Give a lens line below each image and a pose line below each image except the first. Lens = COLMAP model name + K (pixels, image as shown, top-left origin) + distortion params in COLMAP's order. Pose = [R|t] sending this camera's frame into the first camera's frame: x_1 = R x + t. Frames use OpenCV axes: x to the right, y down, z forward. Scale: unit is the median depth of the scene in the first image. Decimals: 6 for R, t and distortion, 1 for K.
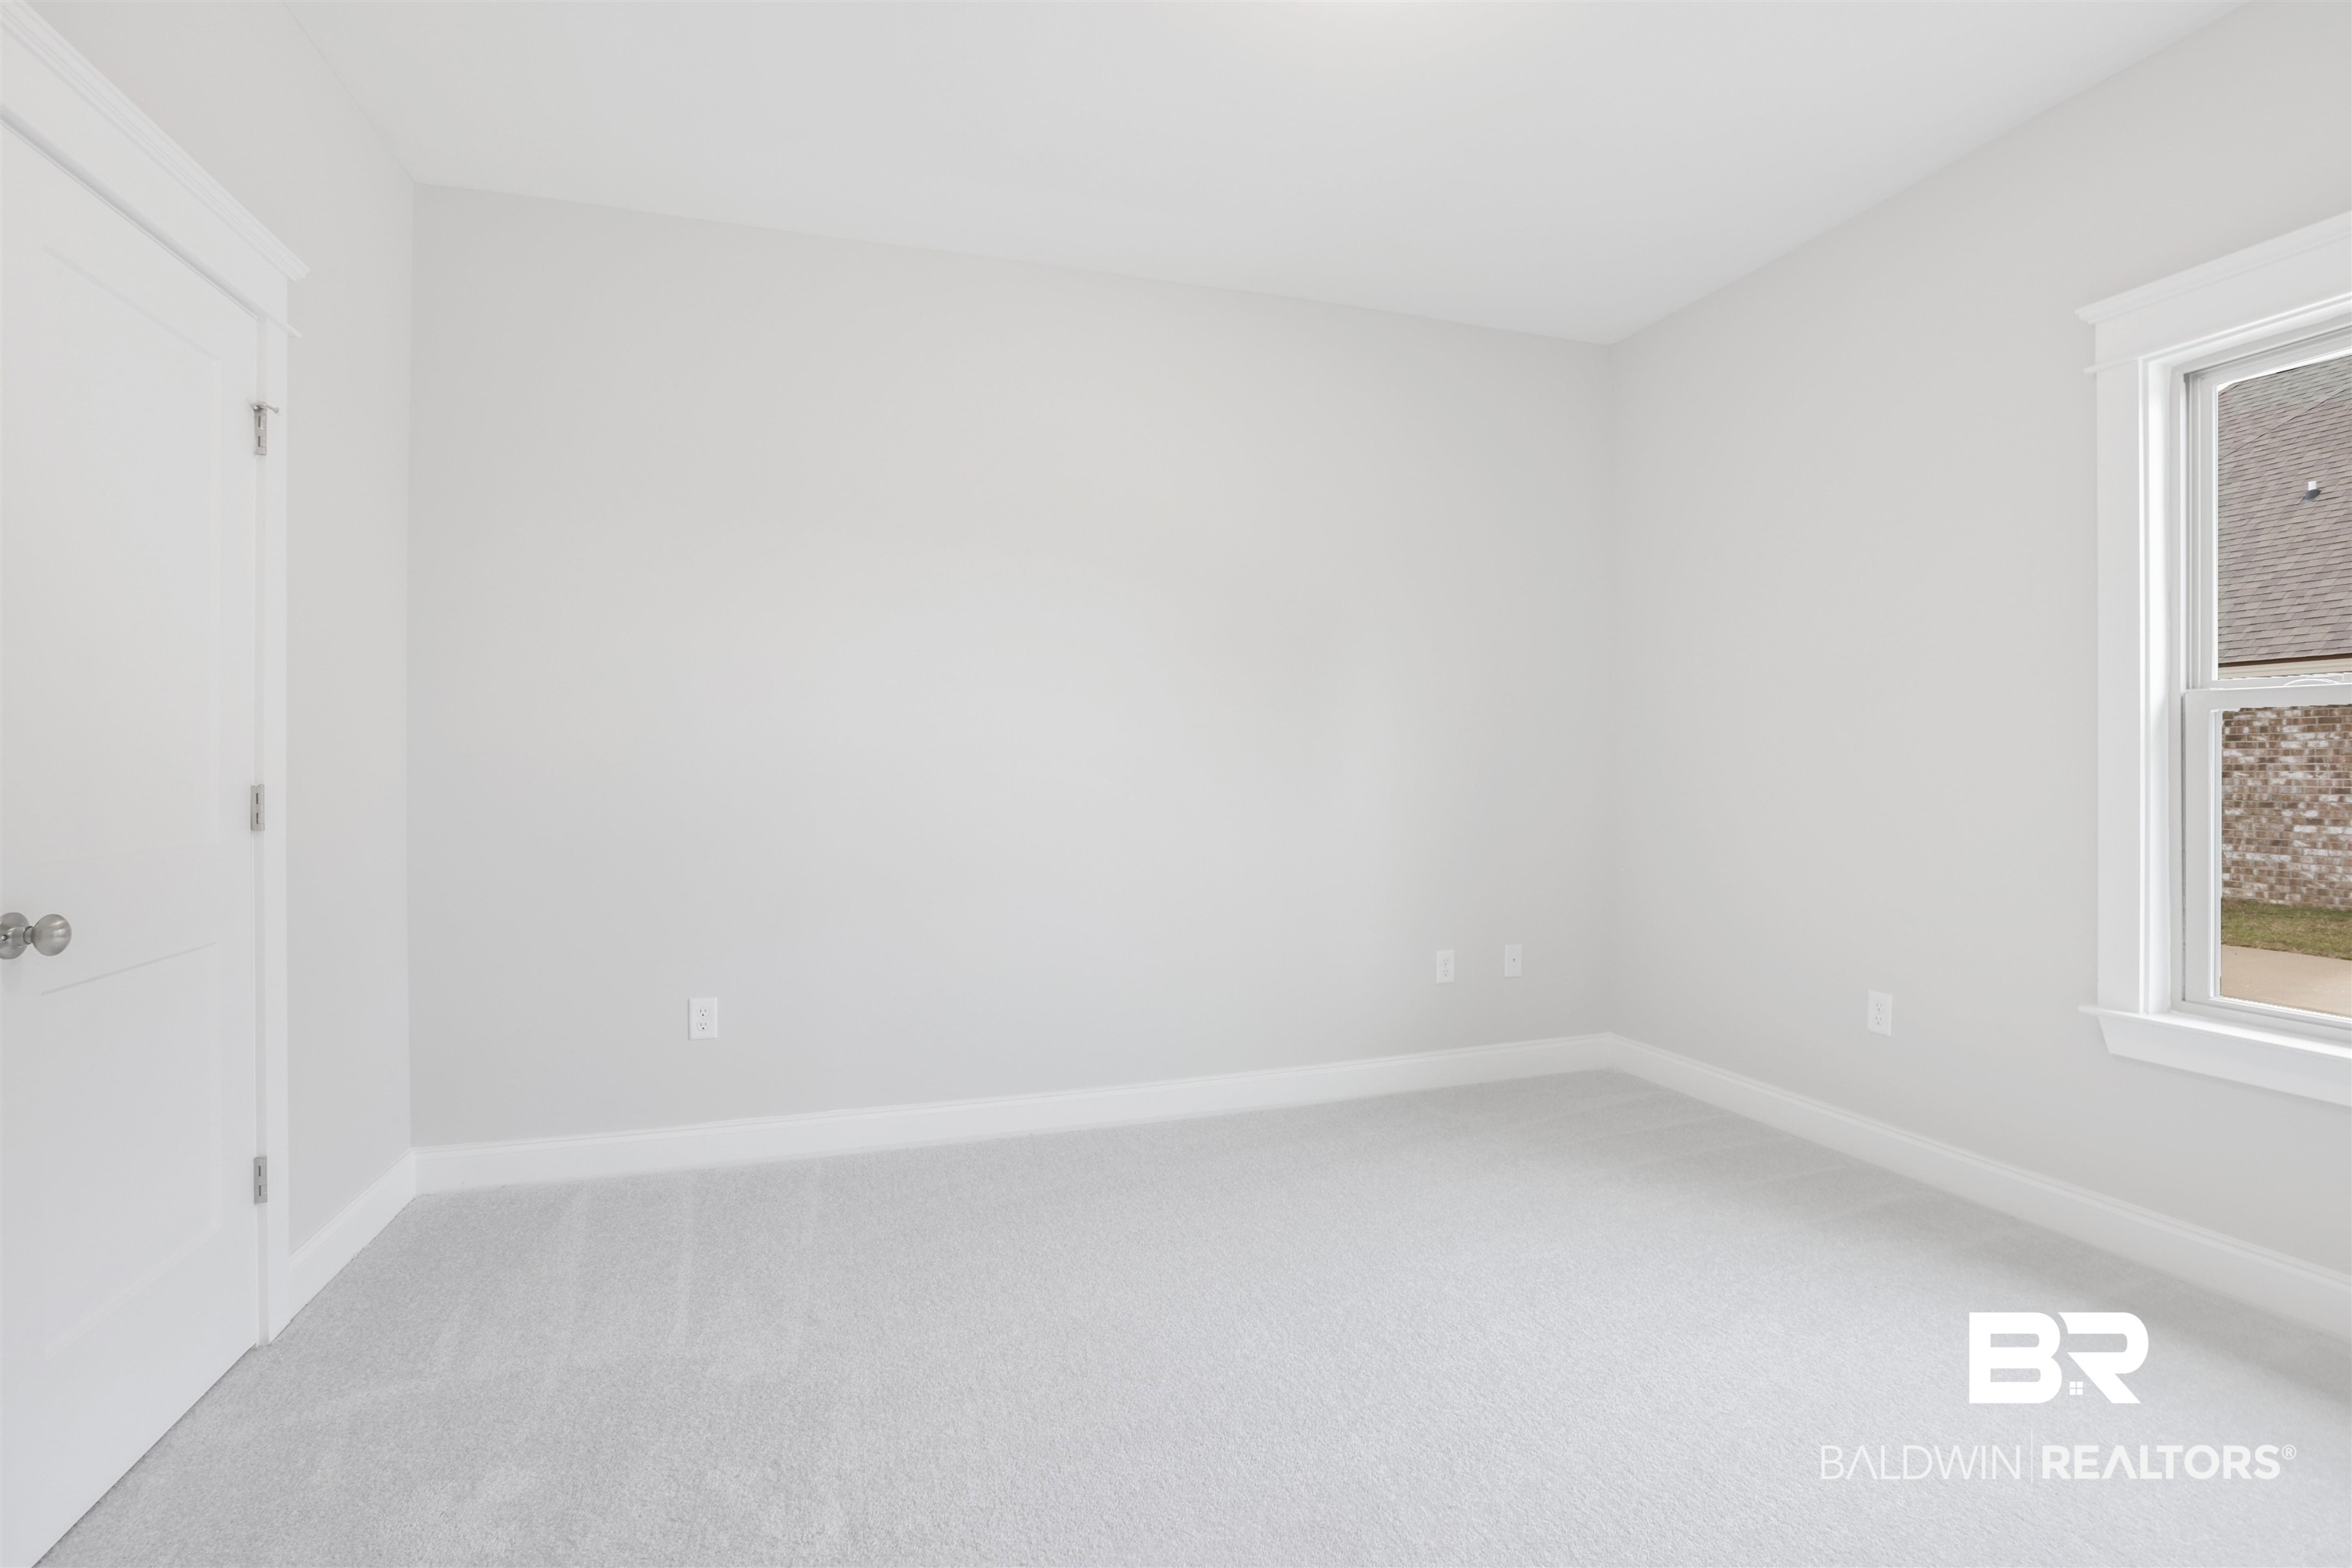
lens RADIAL K [[1059.5, 0, 1169.1], [0, 1059.5, 788.3], [0, 0, 1]] dist [-0.028331, 0.001817]
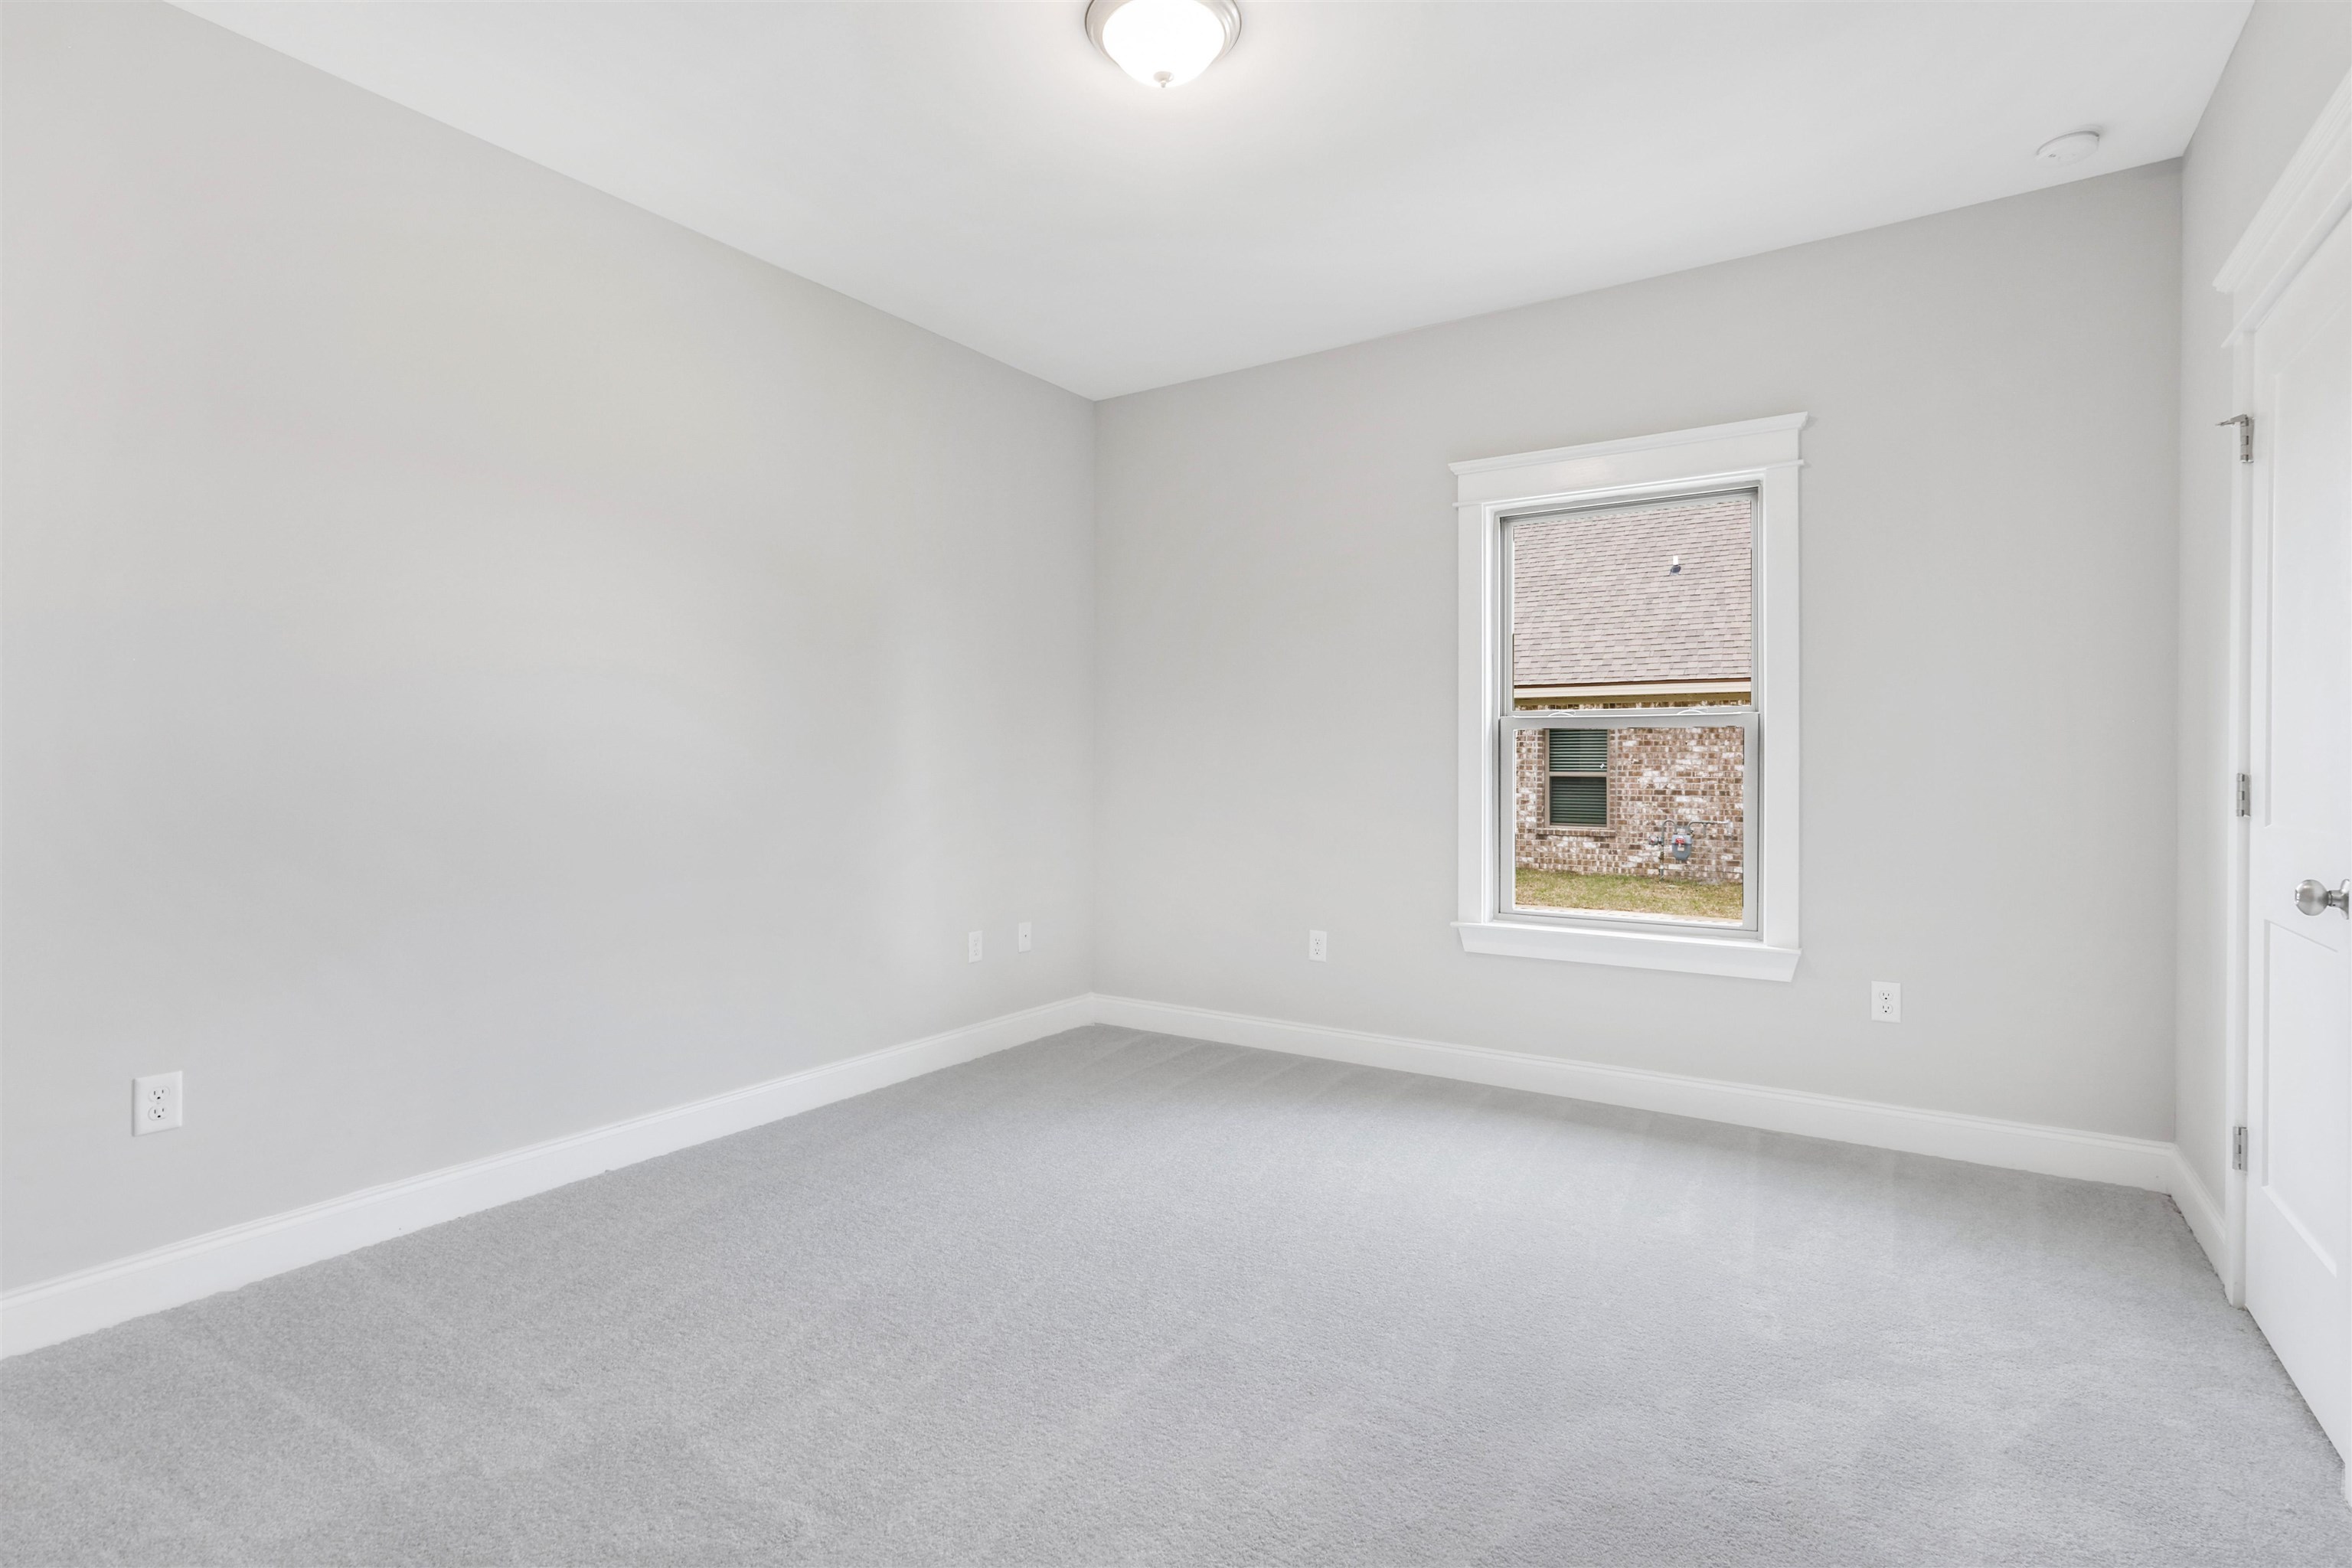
lens RADIAL K [[1129.9, 0, 1168.0], [0, 1129.9, 779.0], [0, 0, 1]] dist [-0.017402, 0.004191]
pose [[0.784924, -0.002252, 0.619588, -0.461282], [0.006053, 0.999974, -0.004034, 0.004535], [-0.619562, 0.006917, 0.784917, -0.041860]]
